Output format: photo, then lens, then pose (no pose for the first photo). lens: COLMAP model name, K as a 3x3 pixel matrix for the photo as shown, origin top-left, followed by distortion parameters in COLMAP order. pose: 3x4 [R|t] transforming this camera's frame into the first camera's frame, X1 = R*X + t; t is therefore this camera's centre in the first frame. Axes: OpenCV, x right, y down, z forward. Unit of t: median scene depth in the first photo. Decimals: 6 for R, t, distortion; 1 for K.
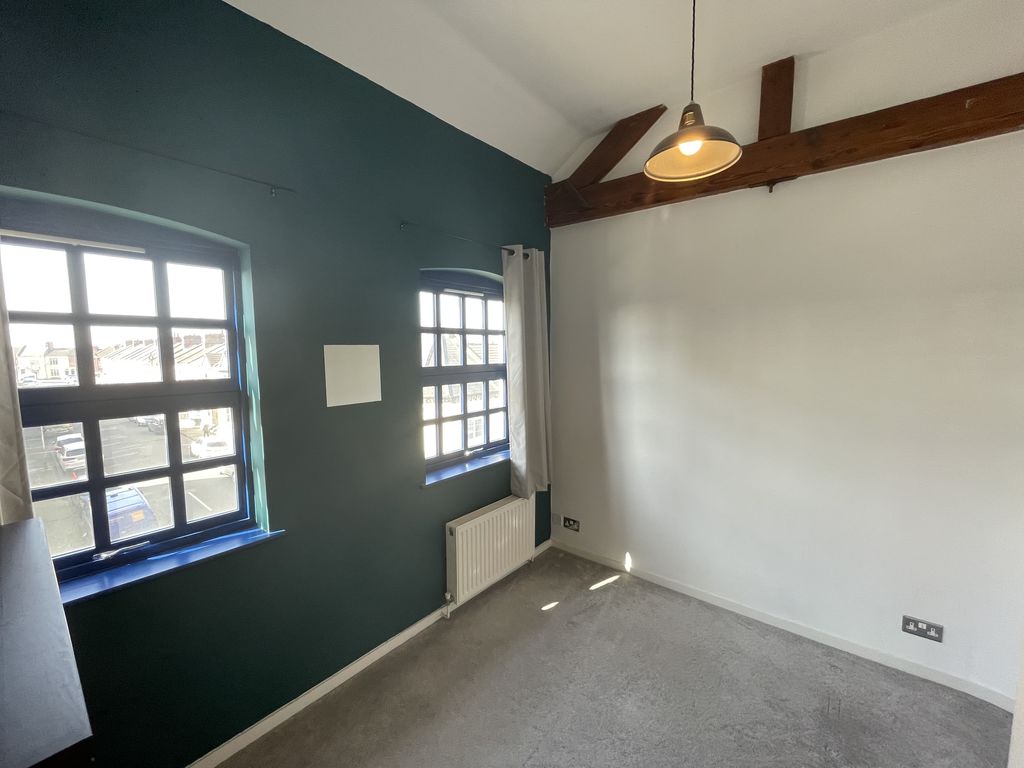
lens RADIAL K [[418.5, 0, 510.9], [0, 418.5, 386.2], [0, 0, 1]] dist [-0.002870, -0.000015]
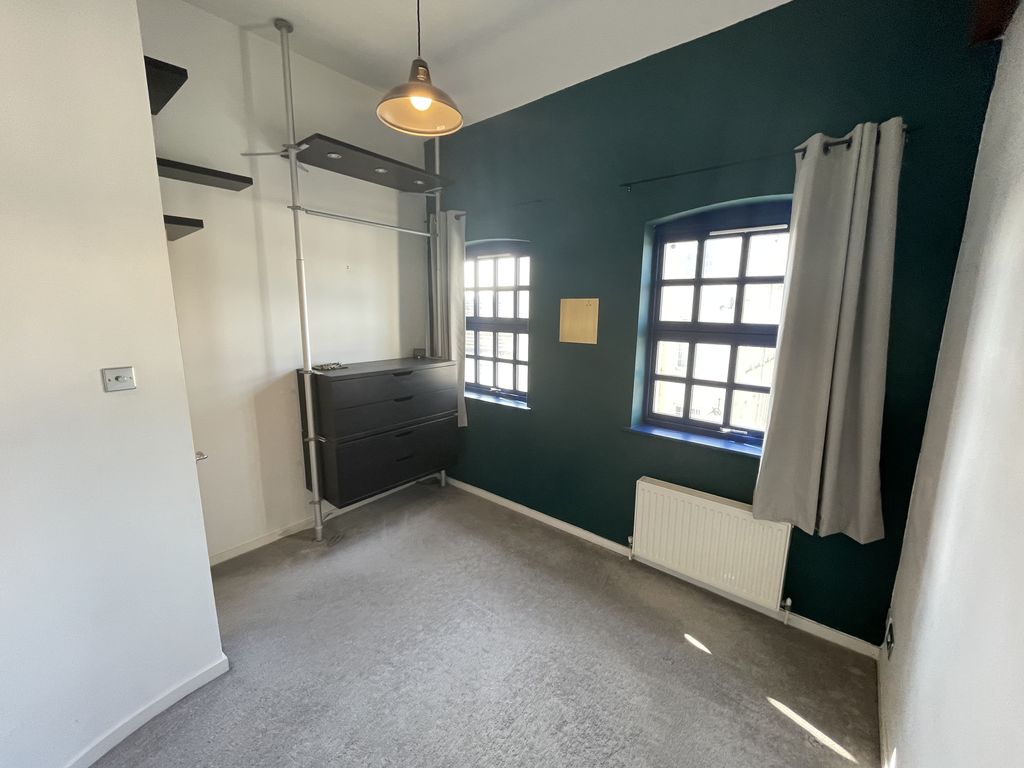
lens RADIAL K [[418.5, 0, 510.9], [0, 418.5, 386.2], [0, 0, 1]] dist [-0.002870, -0.000015]
pose [[-0.015572, 0.192424, -0.981188, 0.814380], [-0.095217, 0.976562, 0.193028, -0.052627], [0.995335, 0.096432, 0.003116, 0.660841]]
